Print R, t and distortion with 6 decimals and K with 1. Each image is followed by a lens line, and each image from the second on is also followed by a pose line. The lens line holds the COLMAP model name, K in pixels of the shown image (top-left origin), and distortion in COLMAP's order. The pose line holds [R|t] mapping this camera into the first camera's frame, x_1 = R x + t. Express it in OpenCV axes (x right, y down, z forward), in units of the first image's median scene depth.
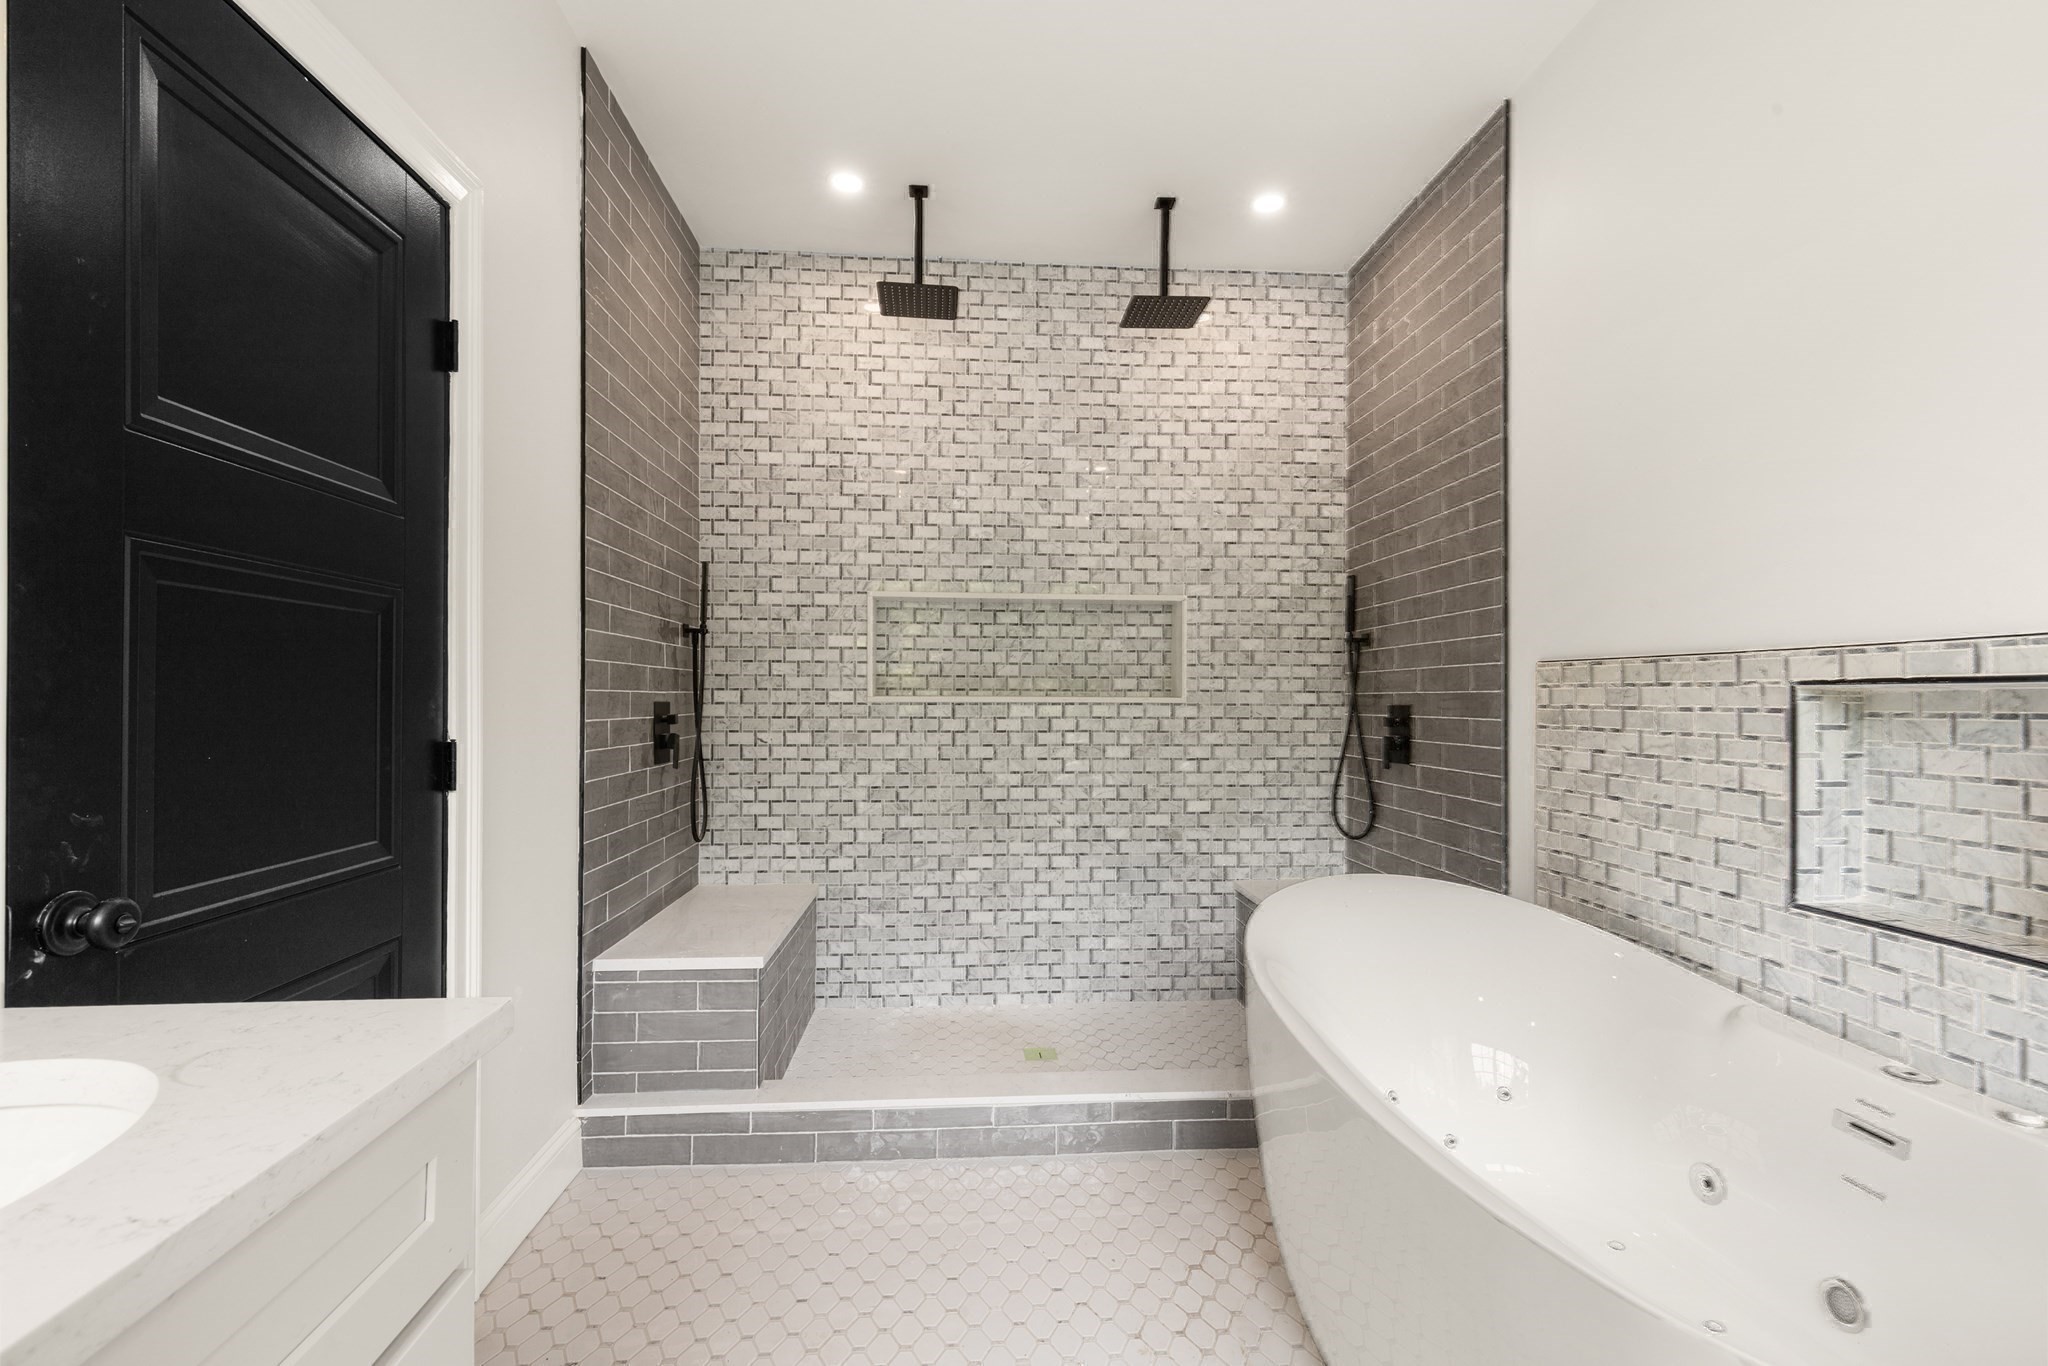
lens RADIAL K [[923.1, 0, 1028.7], [0, 923.1, 686.5], [0, 0, 1]] dist [0.001688, -0.001187]
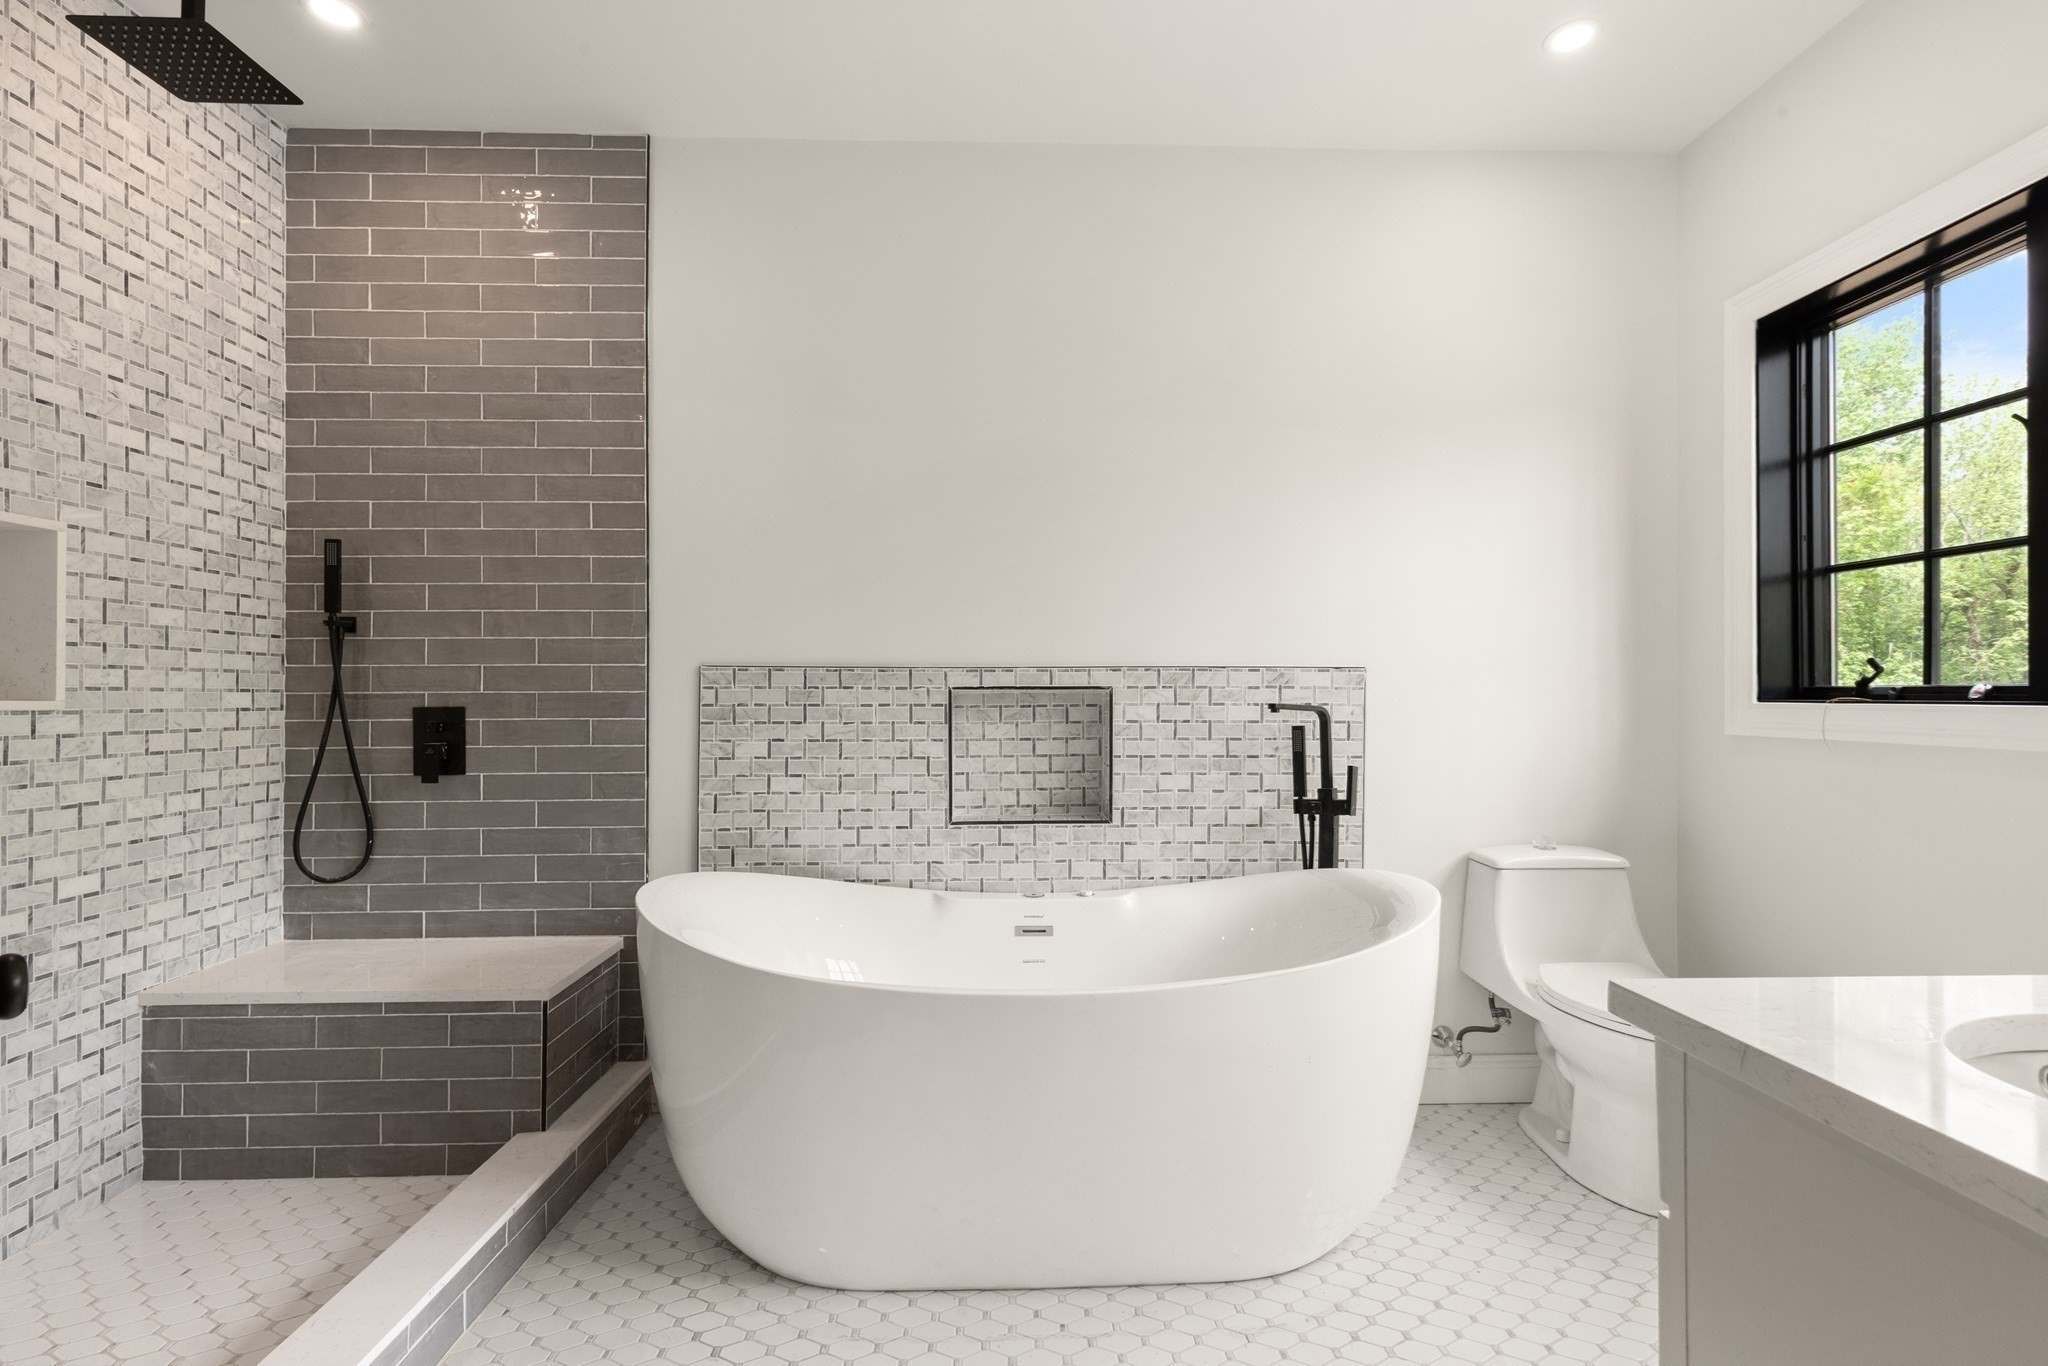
lens RADIAL K [[923.1, 0, 1028.7], [0, 923.1, 686.5], [0, 0, 1]] dist [0.001688, -0.001187]
pose [[0.035819, 0.007156, 0.999333, -0.381083], [-0.009857, 0.999928, -0.006807, 0.001416], [-0.999310, -0.009606, 0.035887, 0.378299]]
